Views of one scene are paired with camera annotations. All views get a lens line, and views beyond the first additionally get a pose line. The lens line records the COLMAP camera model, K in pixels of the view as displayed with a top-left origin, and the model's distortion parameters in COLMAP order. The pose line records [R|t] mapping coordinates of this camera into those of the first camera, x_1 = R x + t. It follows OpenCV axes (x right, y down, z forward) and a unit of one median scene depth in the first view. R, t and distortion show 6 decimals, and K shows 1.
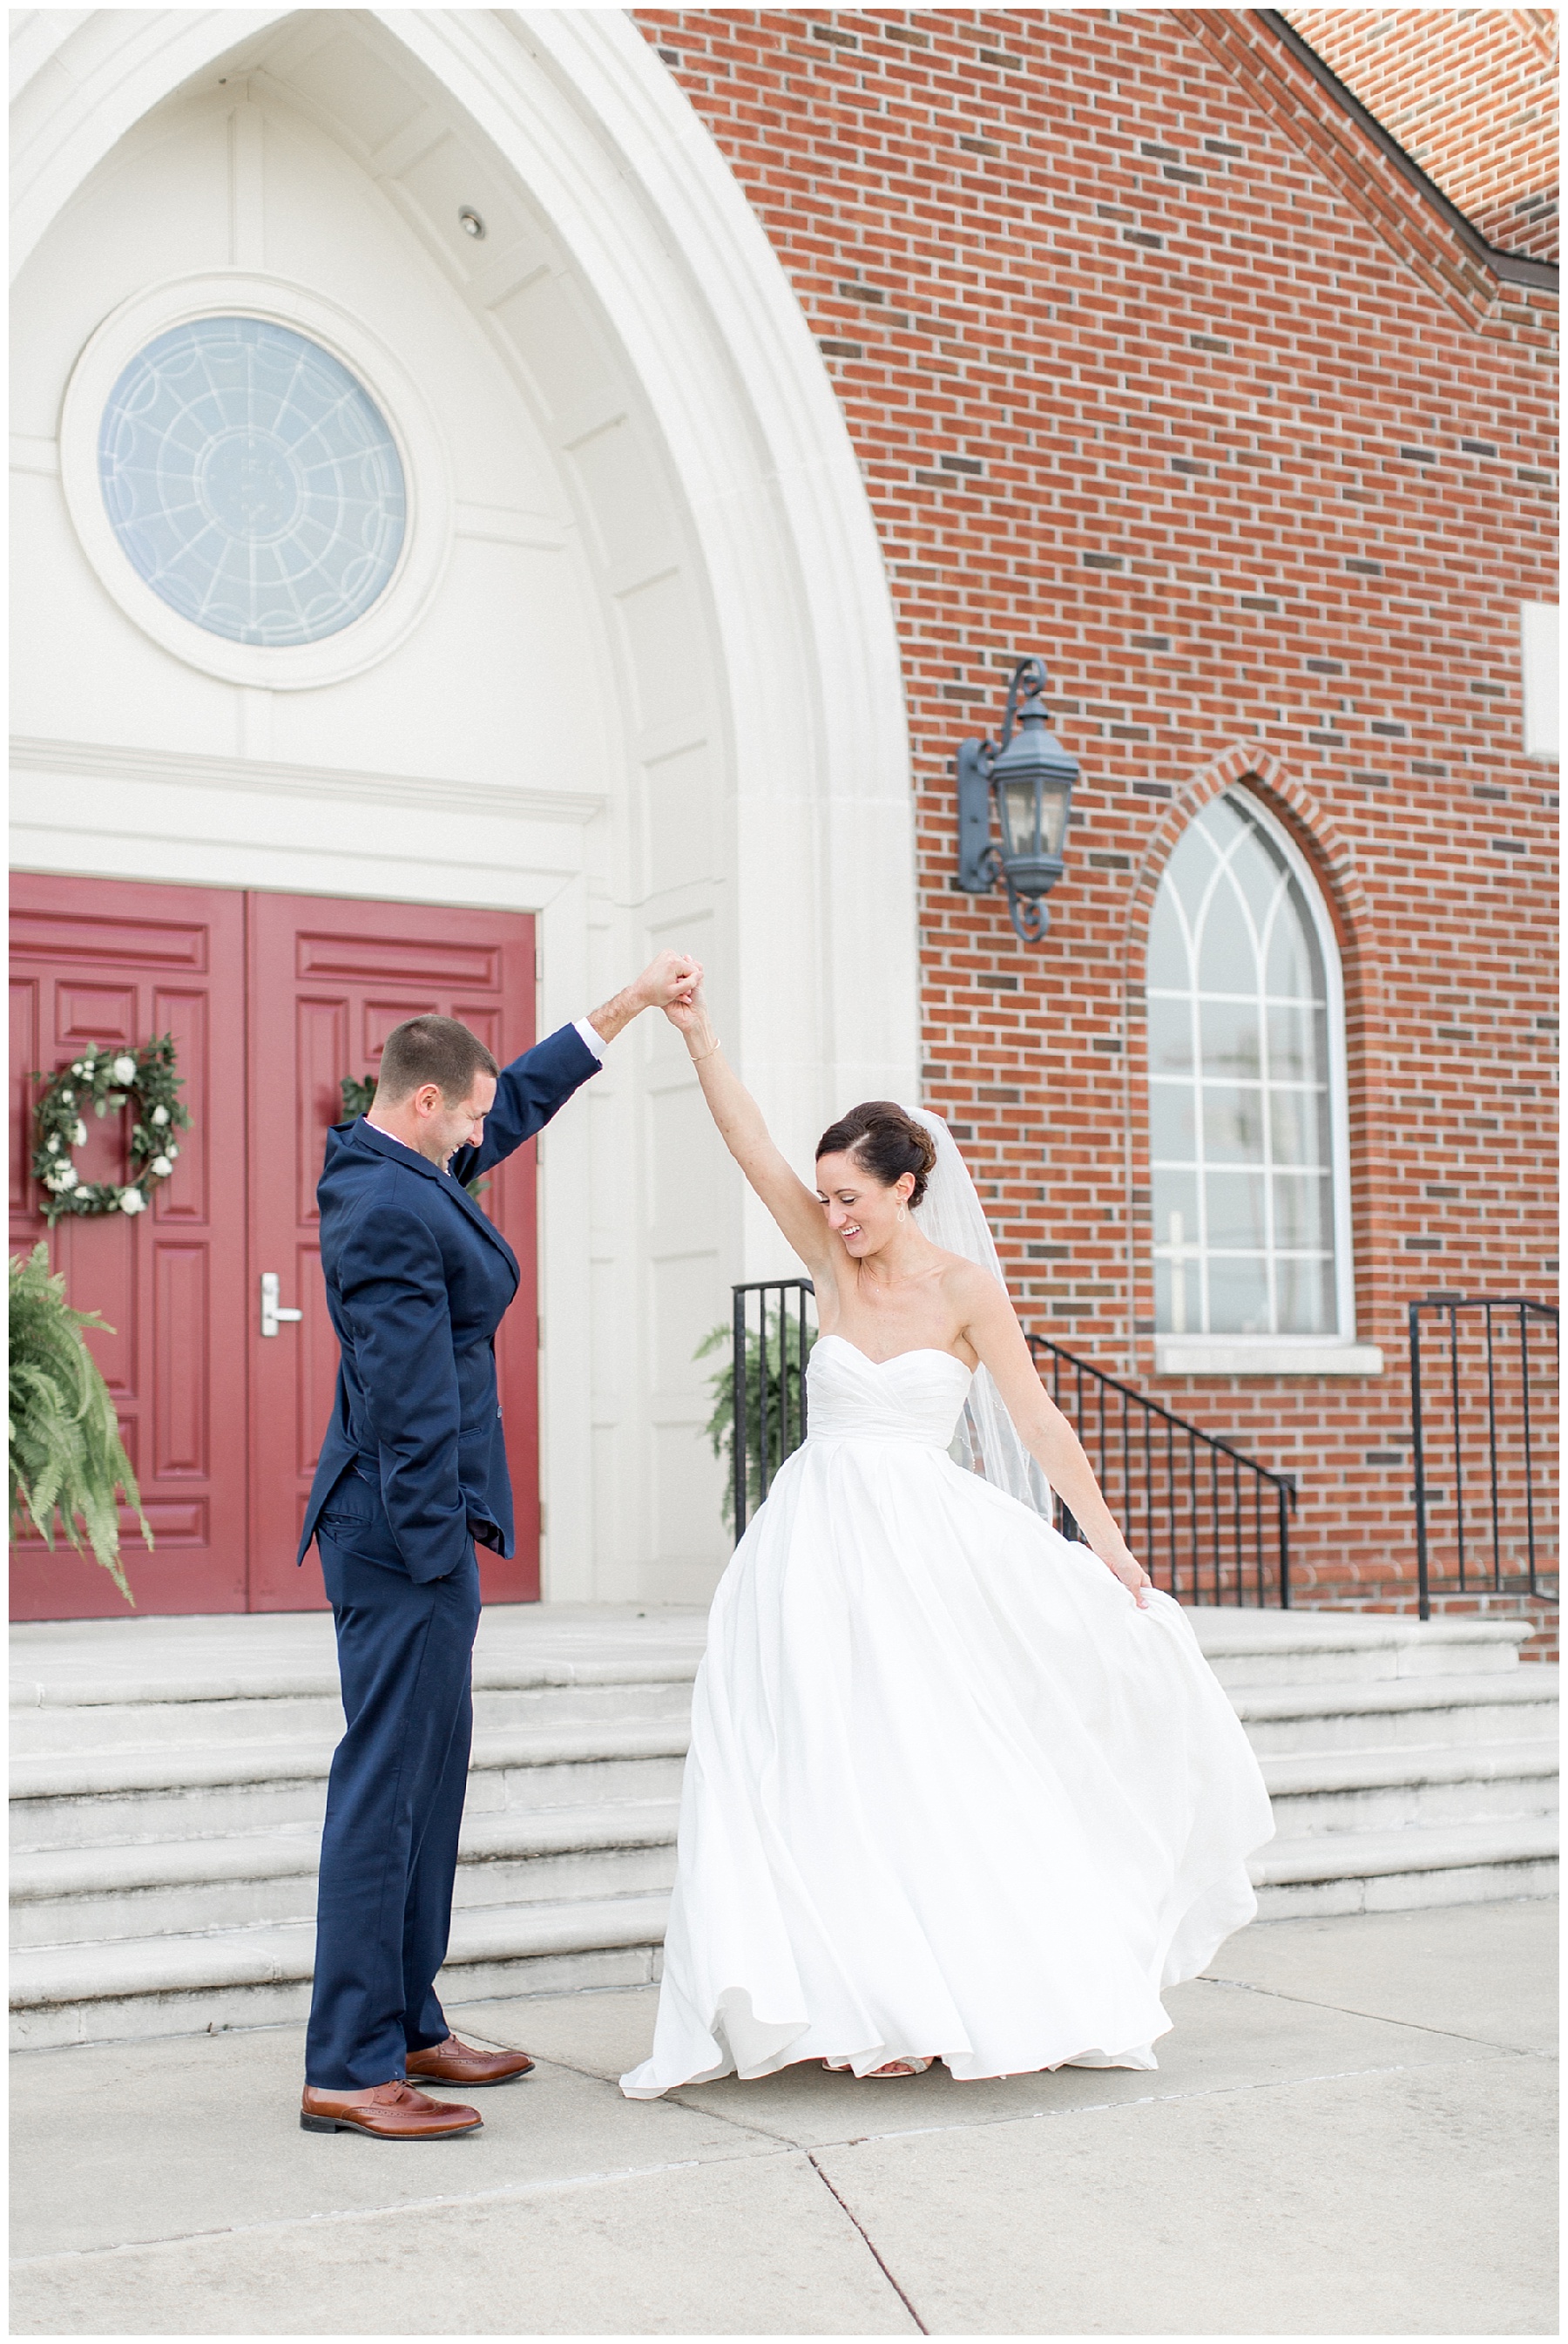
lens RADIAL K [[3533.8, 0, 794.0], [0, 3533.8, 1179.8], [0, 0, 1]] dist [0.021790, 0.000000]
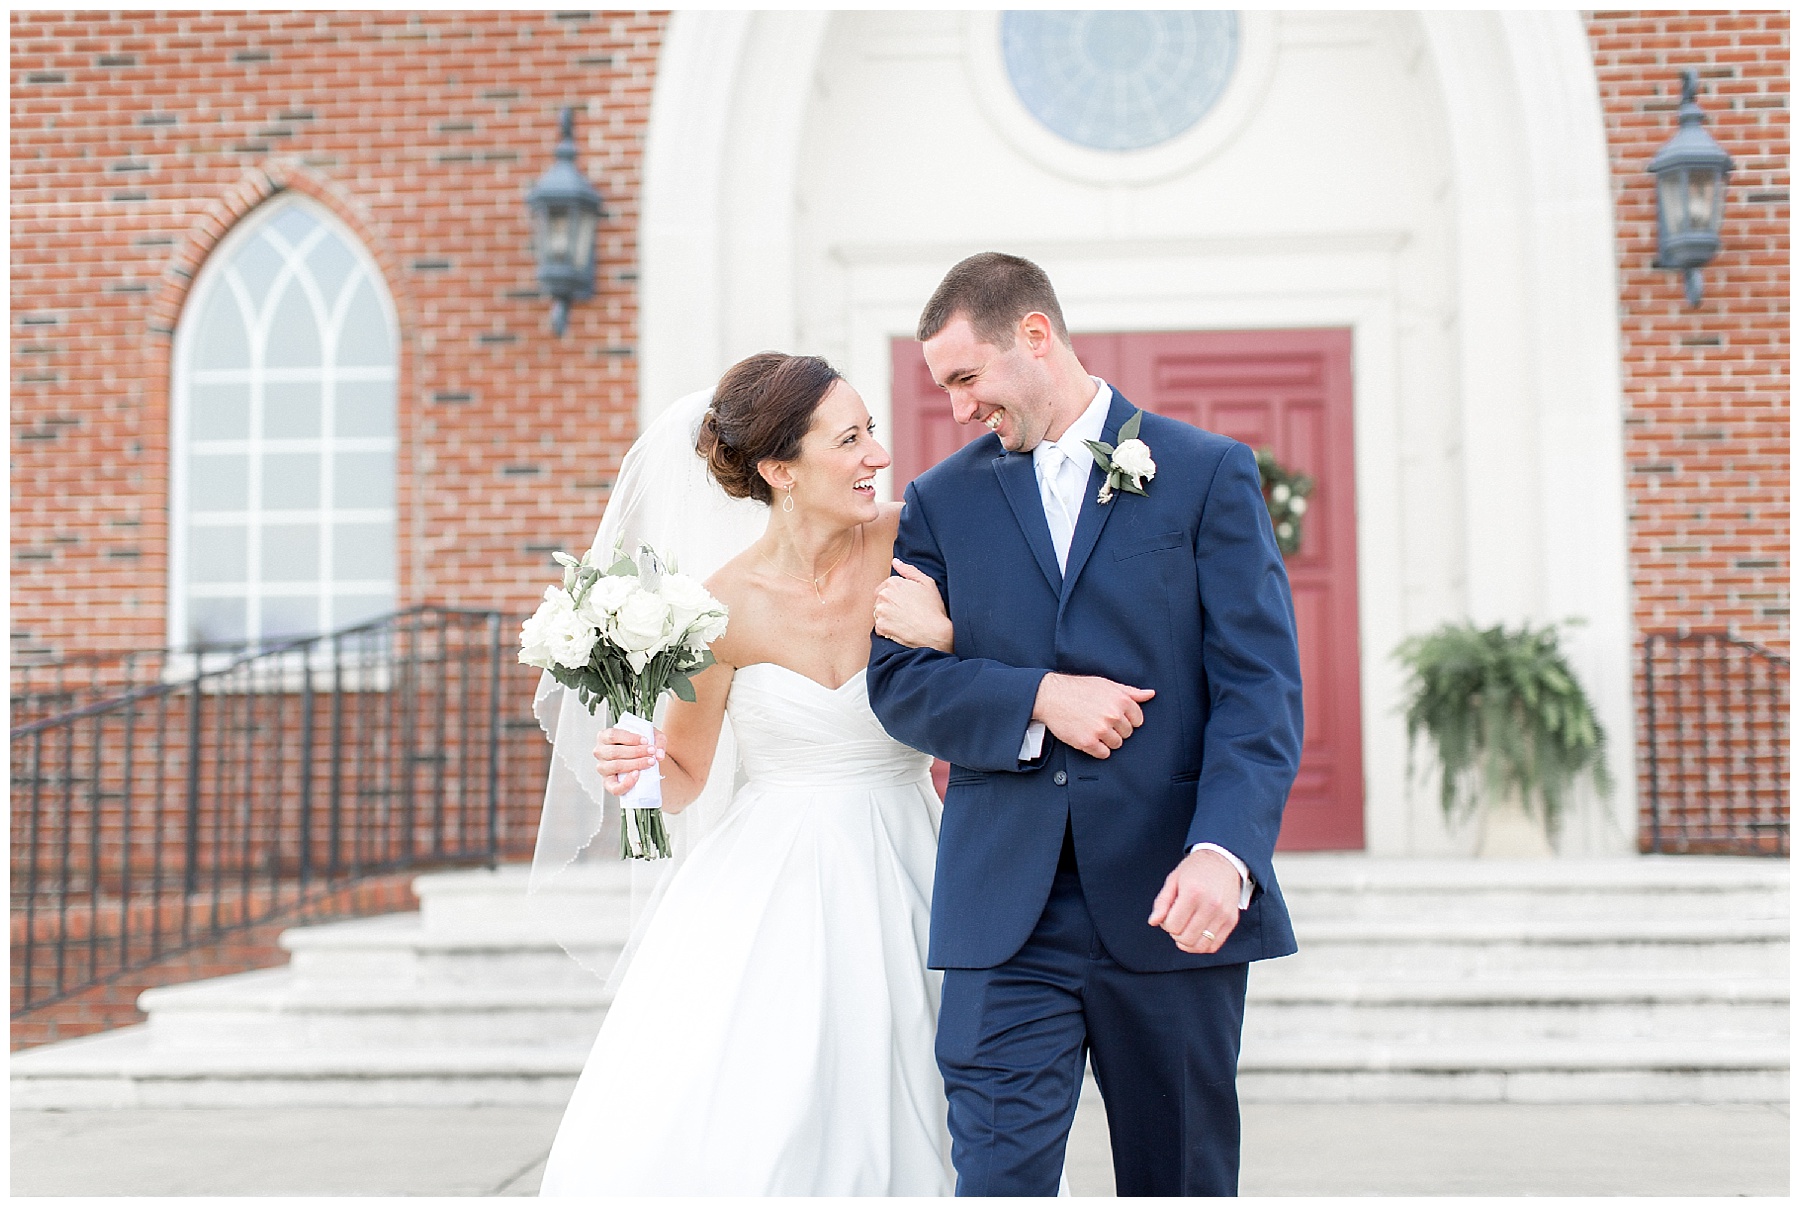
lens RADIAL K [[2589.7, 0, 904.8], [0, 2589.7, 593.9], [0, 0, 1]] dist [0.015038, 0.000000]
pose [[0.807953, -0.044946, -0.587531, 0.354967], [0.048209, 0.998786, -0.010111, 0.025517], [0.587272, -0.020156, 0.809139, 0.127688]]
